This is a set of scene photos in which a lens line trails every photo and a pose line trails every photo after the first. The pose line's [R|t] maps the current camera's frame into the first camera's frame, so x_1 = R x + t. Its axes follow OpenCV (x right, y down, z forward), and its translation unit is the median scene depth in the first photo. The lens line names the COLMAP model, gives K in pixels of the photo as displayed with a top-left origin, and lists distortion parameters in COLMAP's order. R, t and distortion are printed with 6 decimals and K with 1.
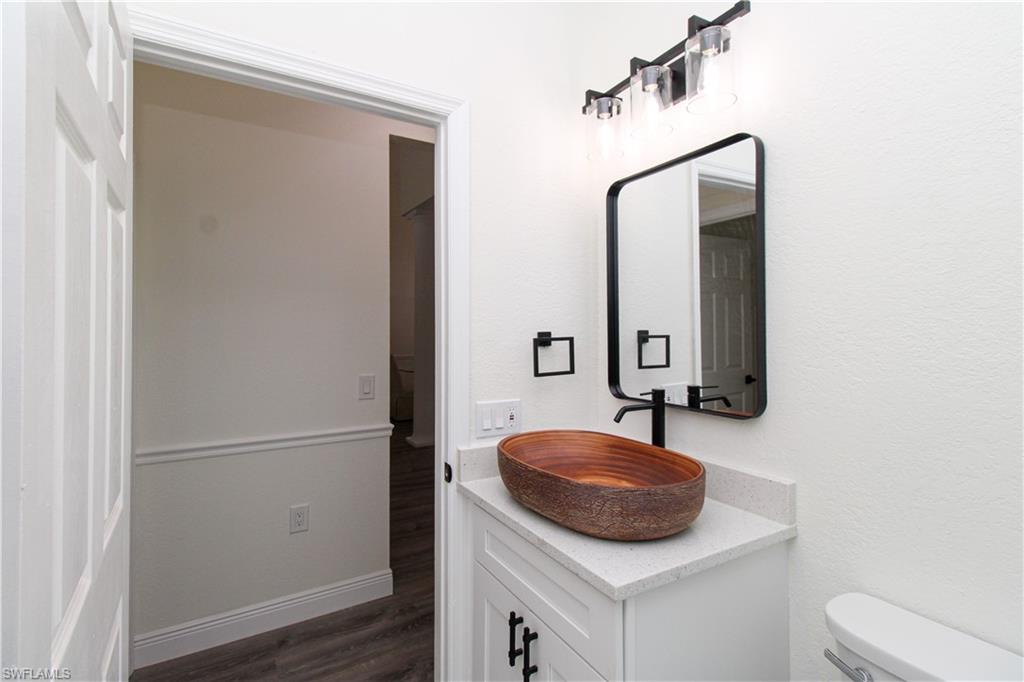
lens RADIAL K [[462.3, 0, 512.5], [0, 462.3, 326.6], [0, 0, 1]] dist [0.031992, -0.015812]
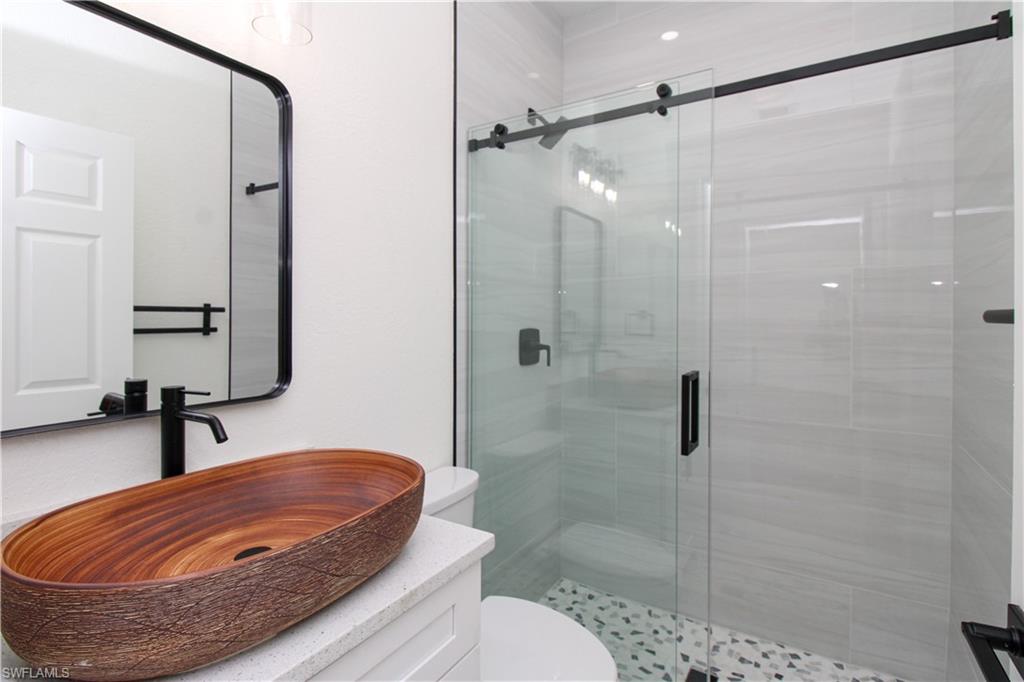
lens RADIAL K [[462.3, 0, 512.5], [0, 462.3, 326.6], [0, 0, 1]] dist [0.031992, -0.015812]
pose [[-0.434963, -0.006984, 0.900421, -0.485913], [-0.016351, 0.999866, -0.000143, 0.048307], [-0.900300, -0.014785, -0.435019, 0.914548]]
